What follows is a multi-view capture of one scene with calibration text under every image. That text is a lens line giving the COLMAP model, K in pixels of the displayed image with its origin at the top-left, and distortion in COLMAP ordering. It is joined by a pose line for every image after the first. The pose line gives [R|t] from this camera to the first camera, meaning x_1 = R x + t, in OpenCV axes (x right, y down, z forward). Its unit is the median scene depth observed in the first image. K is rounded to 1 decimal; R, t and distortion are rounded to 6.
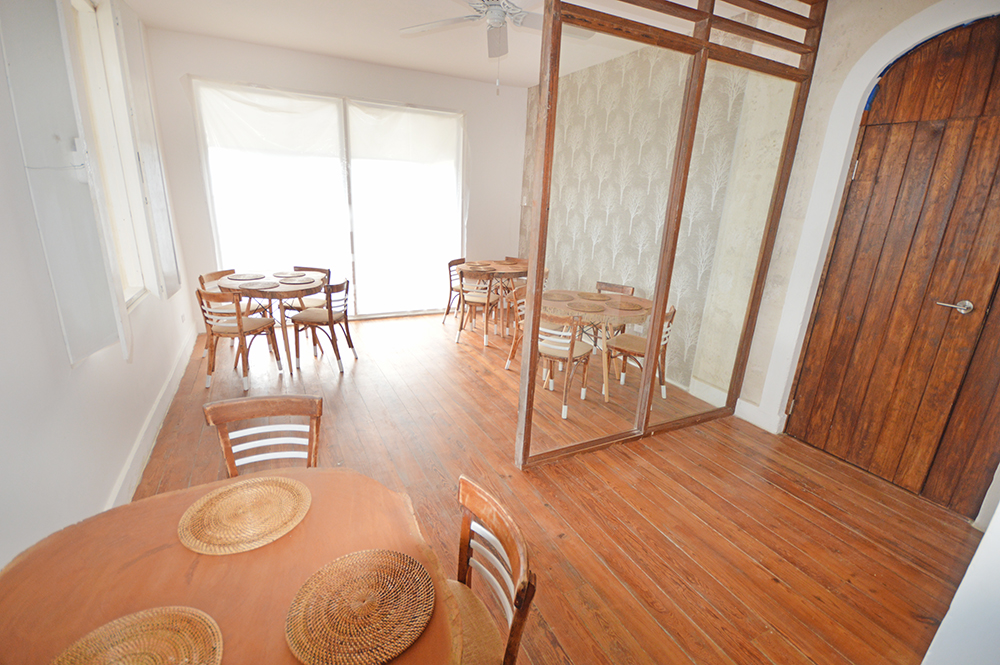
lens RADIAL K [[449.1, 0, 496.9], [0, 449.1, 331.3], [0, 0, 1]] dist [-0.003347, -0.000583]
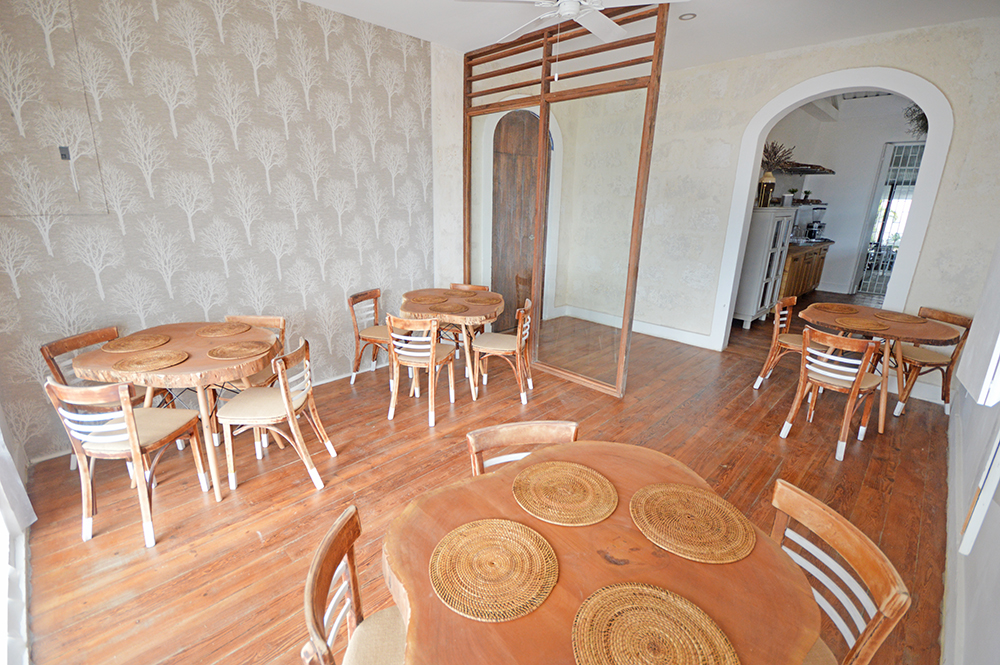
lens RADIAL K [[449.1, 0, 498.2], [0, 449.1, 334.3], [0, 0, 1]] dist [-0.003347, -0.000583]
pose [[-0.313273, -0.318520, 0.894654, -0.700928], [0.232261, 0.887767, 0.397397, -0.362138], [-0.920823, 0.332286, -0.204133, 1.102473]]
